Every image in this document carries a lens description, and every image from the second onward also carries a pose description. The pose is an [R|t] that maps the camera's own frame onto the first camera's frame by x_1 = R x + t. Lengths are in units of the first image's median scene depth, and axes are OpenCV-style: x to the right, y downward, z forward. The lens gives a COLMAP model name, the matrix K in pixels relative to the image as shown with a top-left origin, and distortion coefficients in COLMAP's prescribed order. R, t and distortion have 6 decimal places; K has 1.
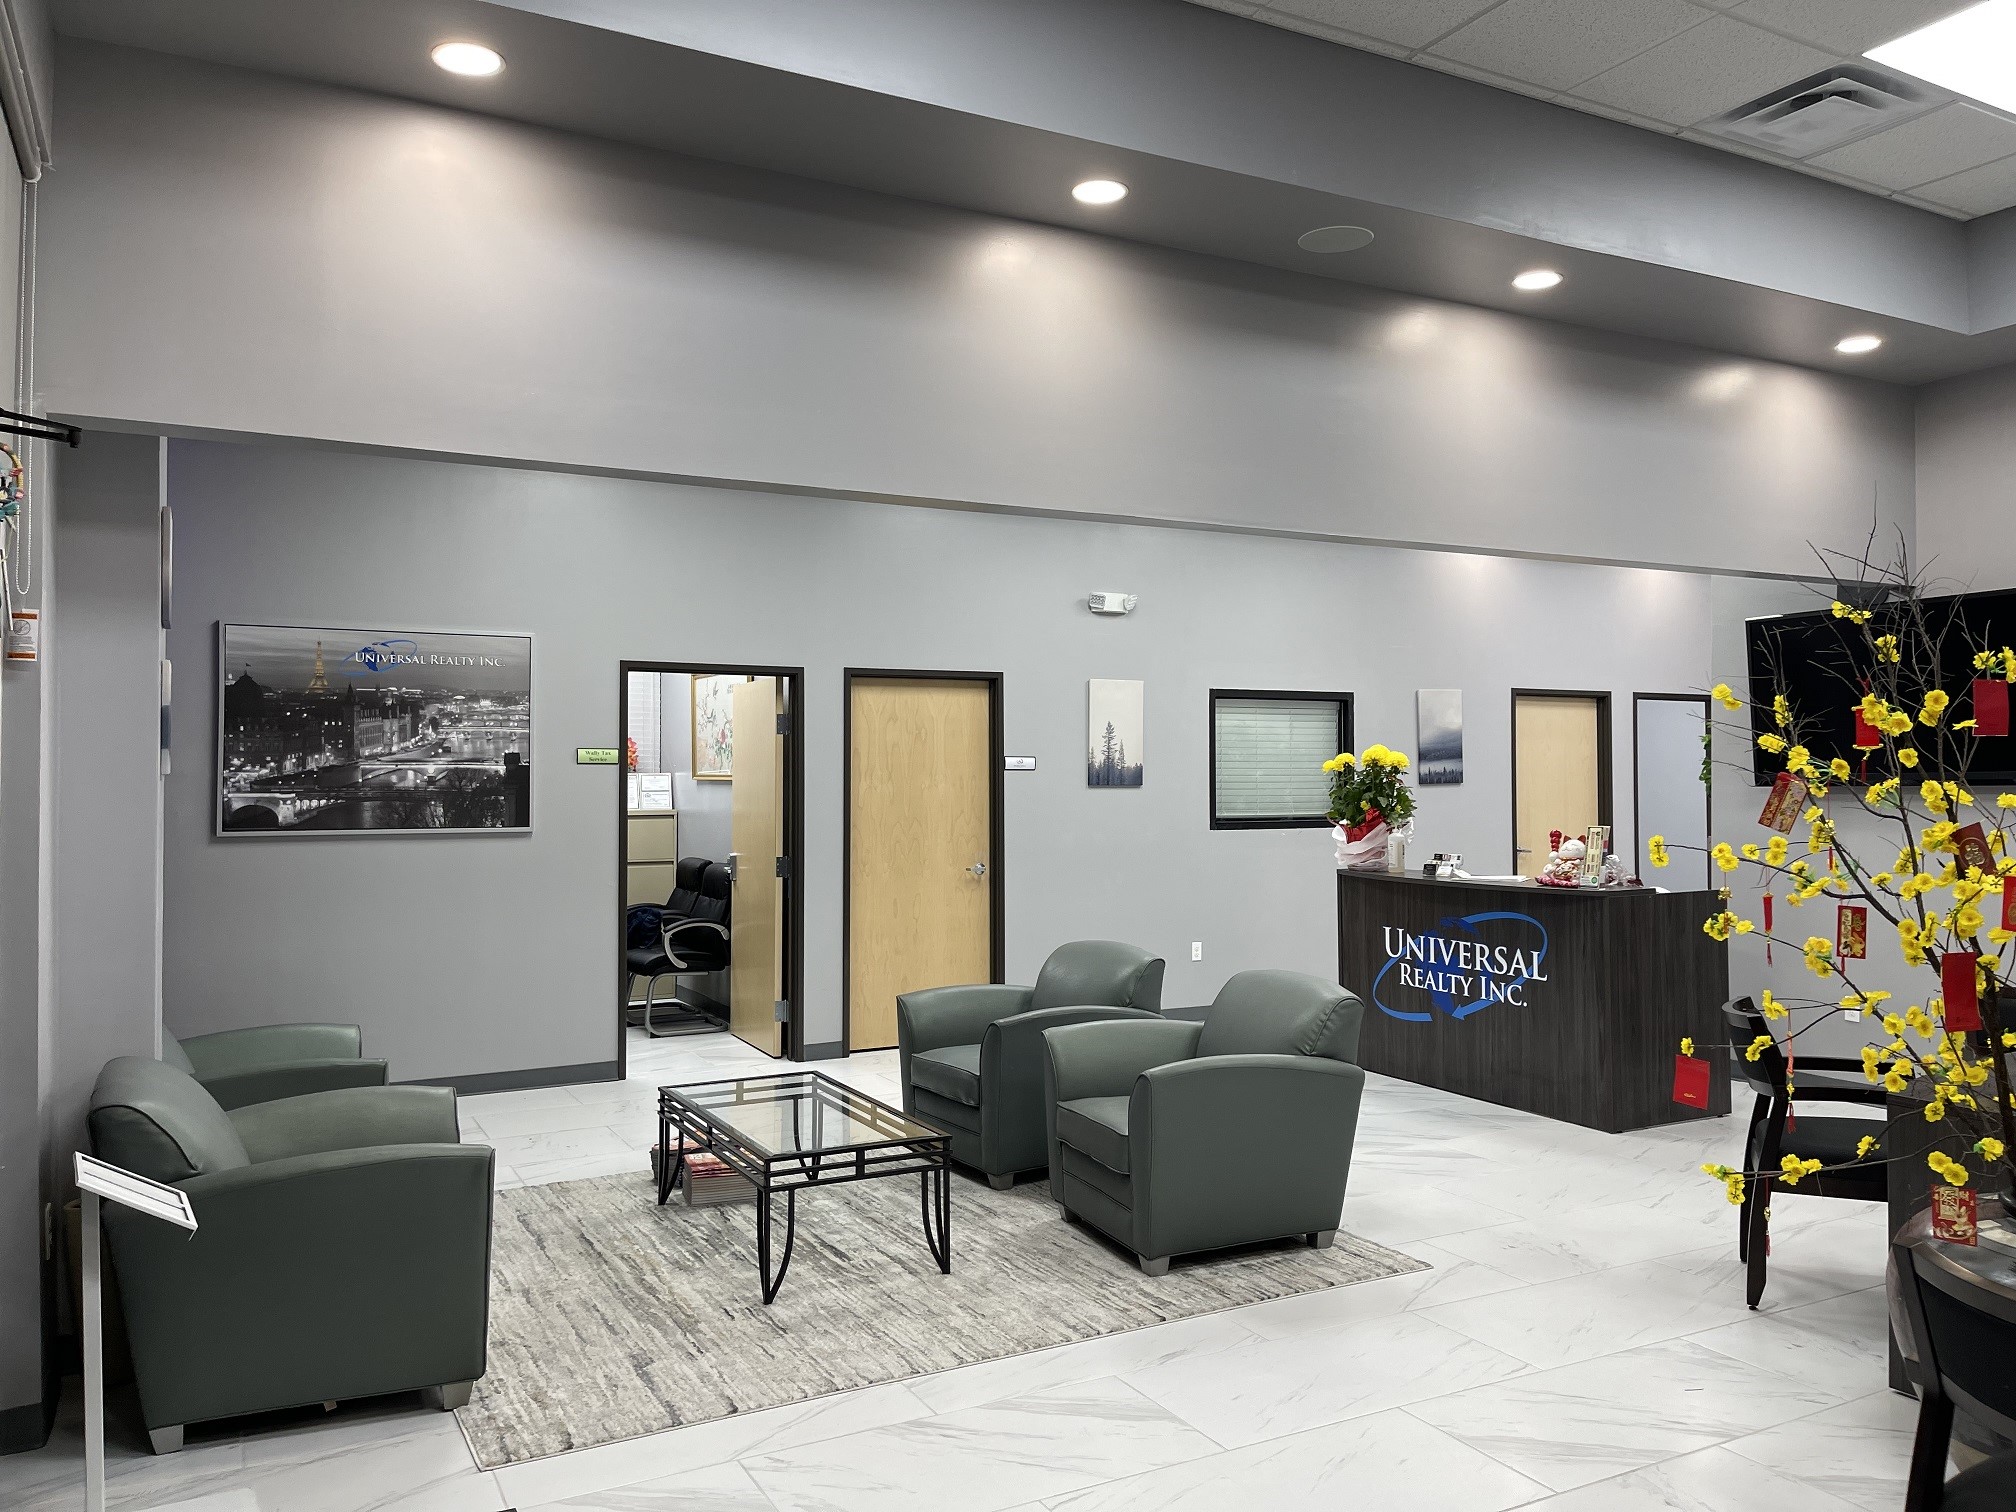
lens RADIAL K [[1520.6, 0, 1007.0], [0, 1520.6, 752.6], [0, 0, 1]] dist [0.072854, -0.088092]
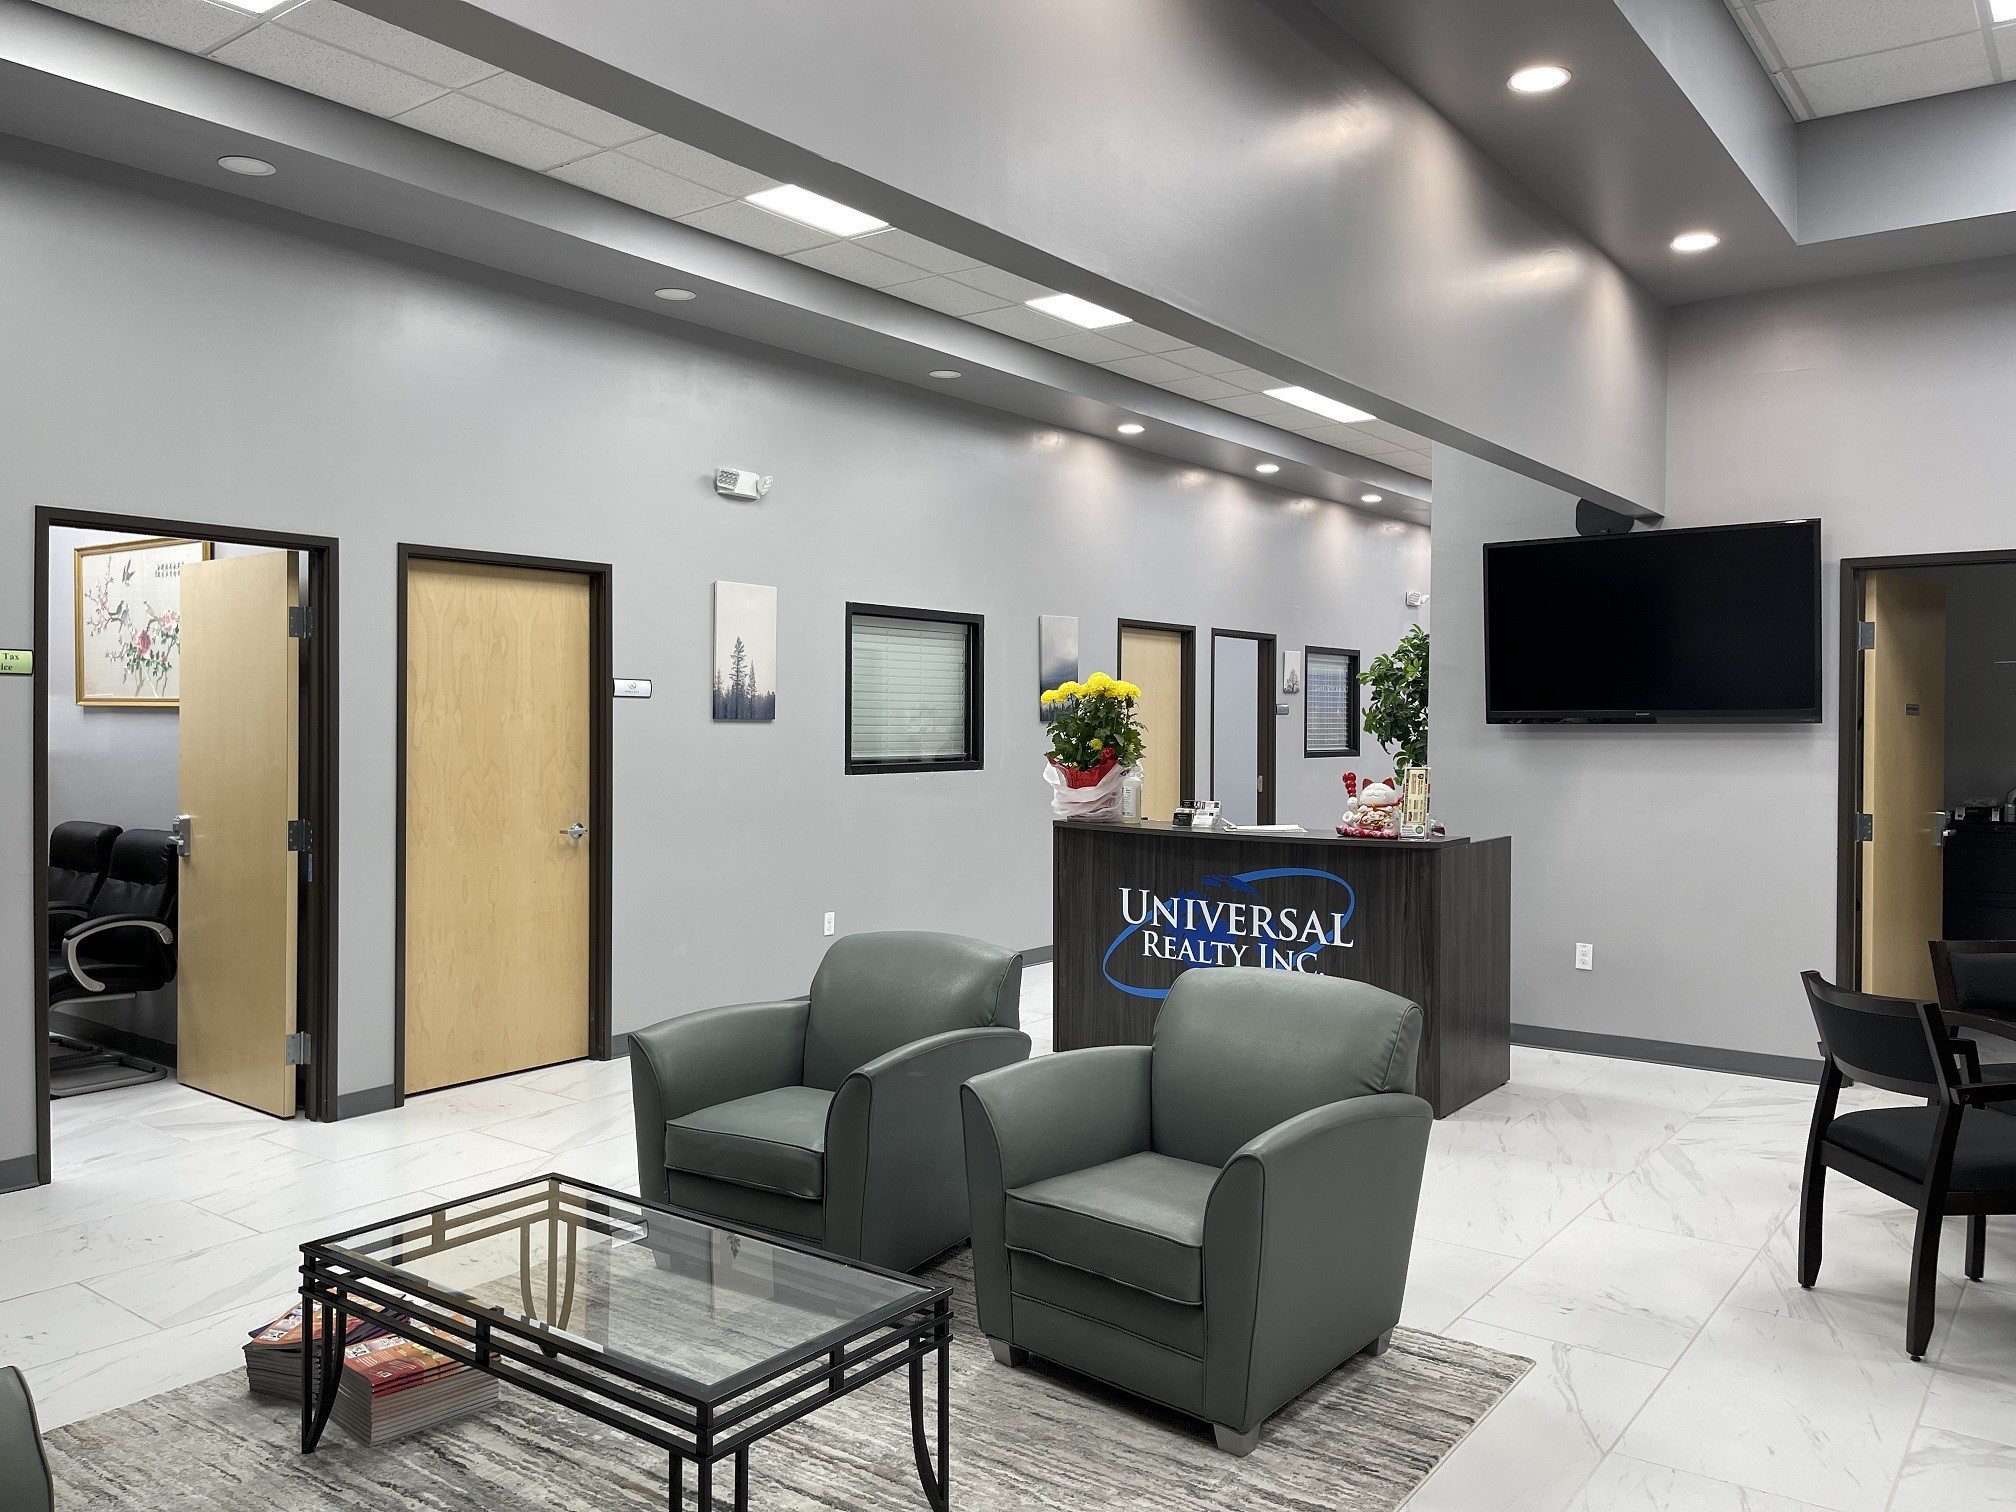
lens RADIAL K [[1520.6, 0, 1013.6], [0, 1520.6, 737.5], [0, 0, 1]] dist [0.072854, -0.088092]
pose [[0.902490, 0.003072, 0.430699, -0.167751], [-0.015090, 0.999586, 0.024491, 0.011540], [-0.430446, -0.028602, 0.902163, 0.274619]]
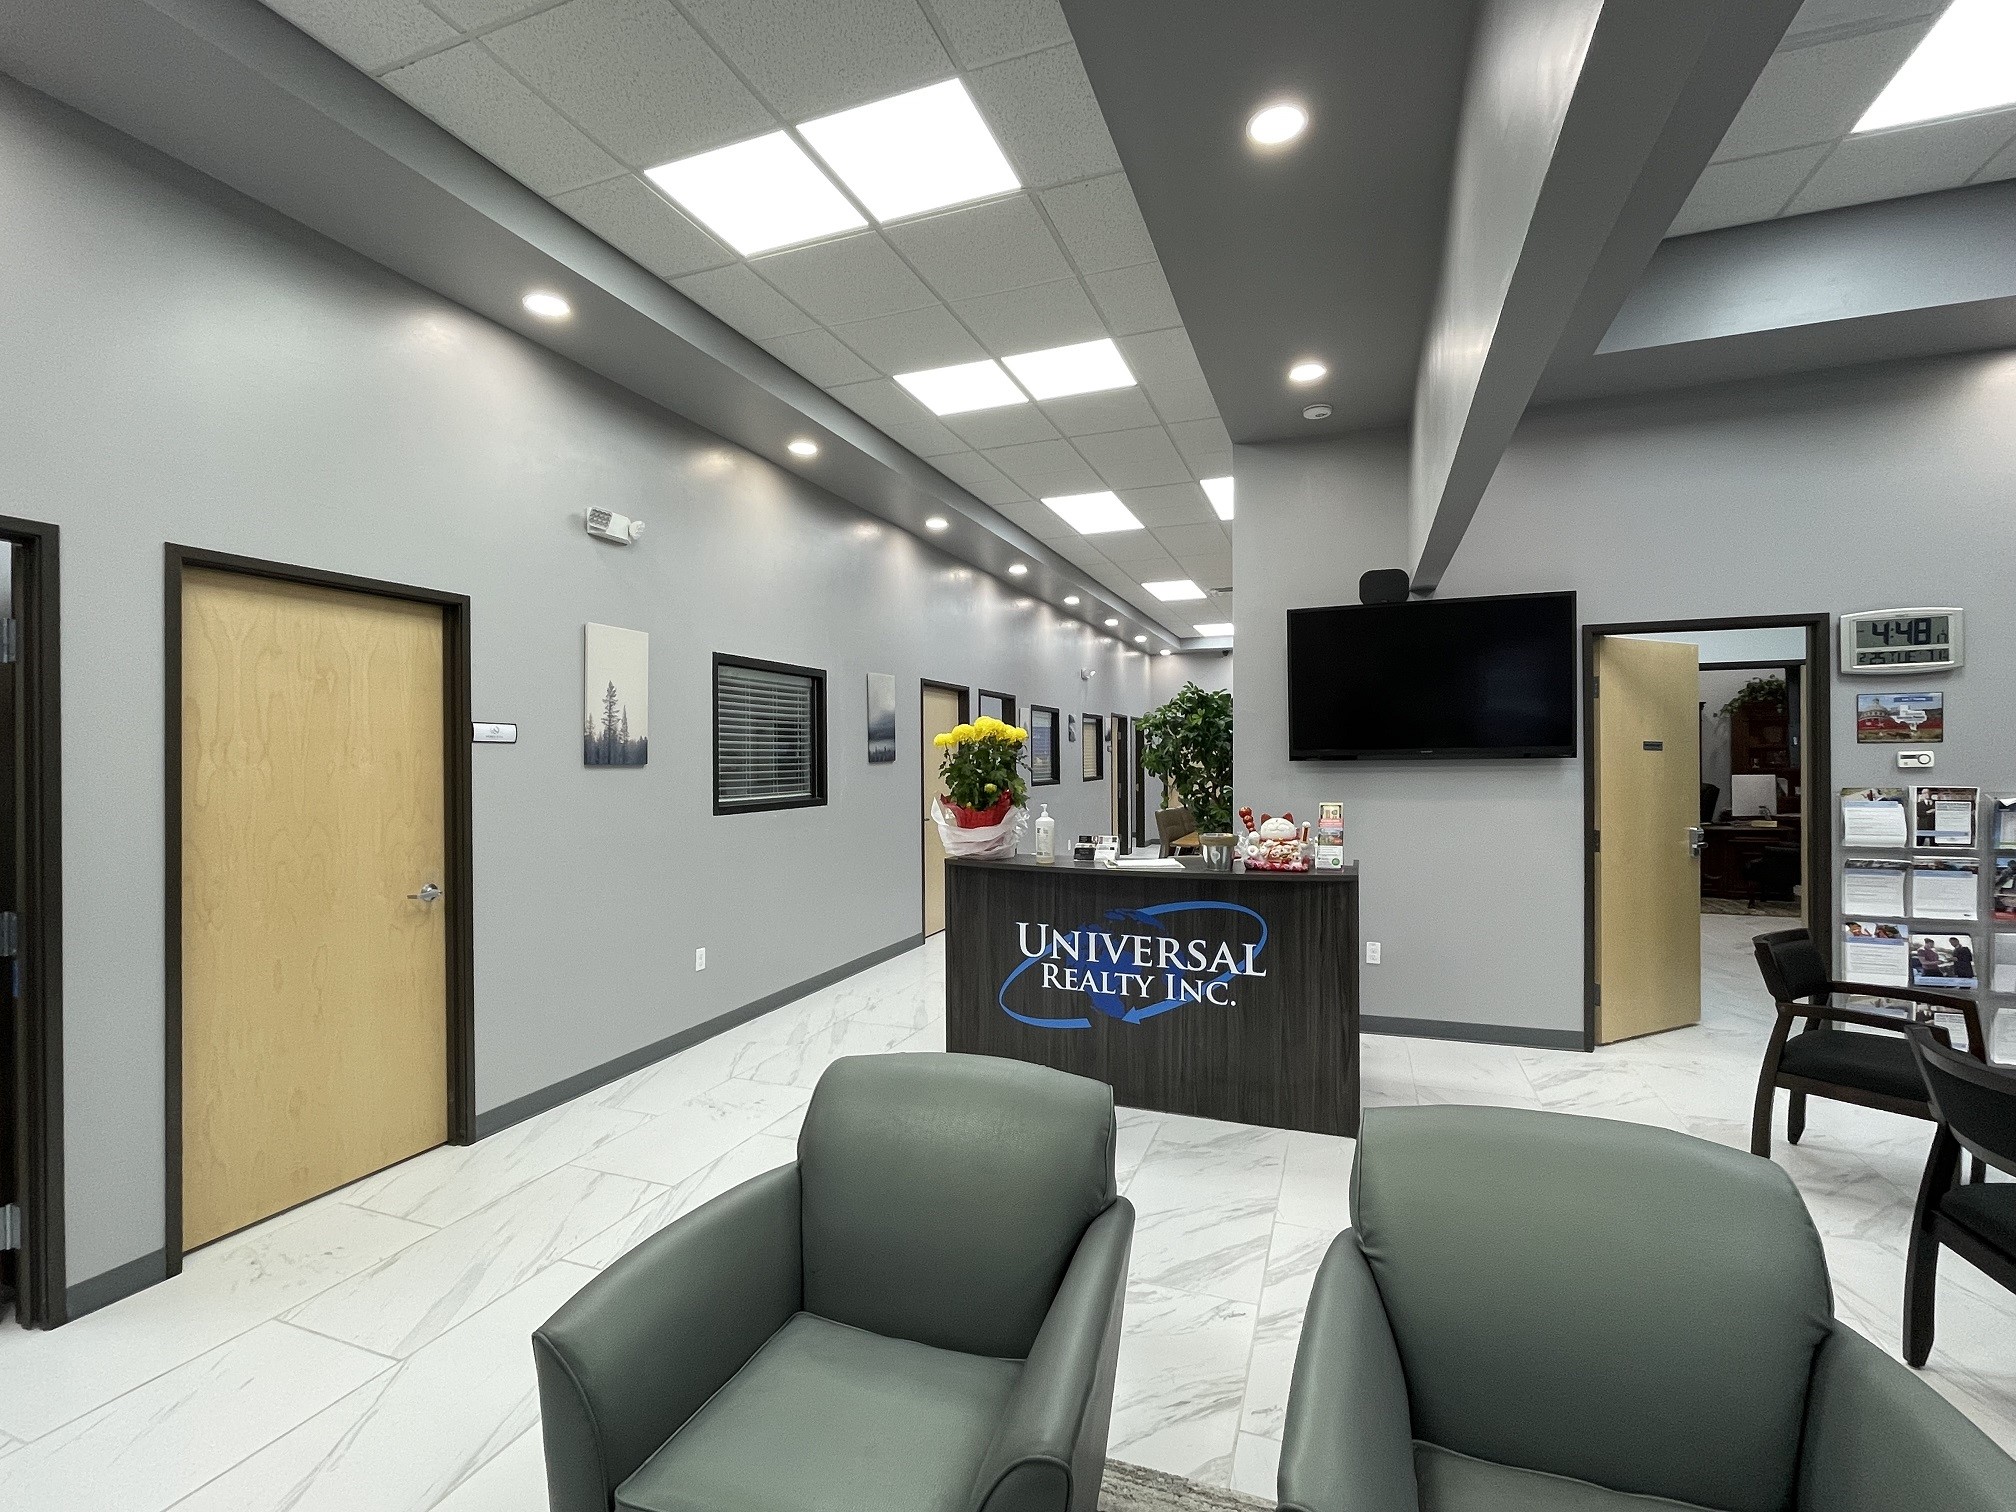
lens RADIAL K [[930.1, 0, 995.7], [0, 930.1, 760.5], [0, 0, 1]] dist [0.002116, 0.003863]
pose [[0.753129, -0.001973, 0.657870, -0.112713], [-0.007272, 0.999909, 0.011324, 0.015092], [-0.657832, -0.013313, 0.753047, 0.612526]]
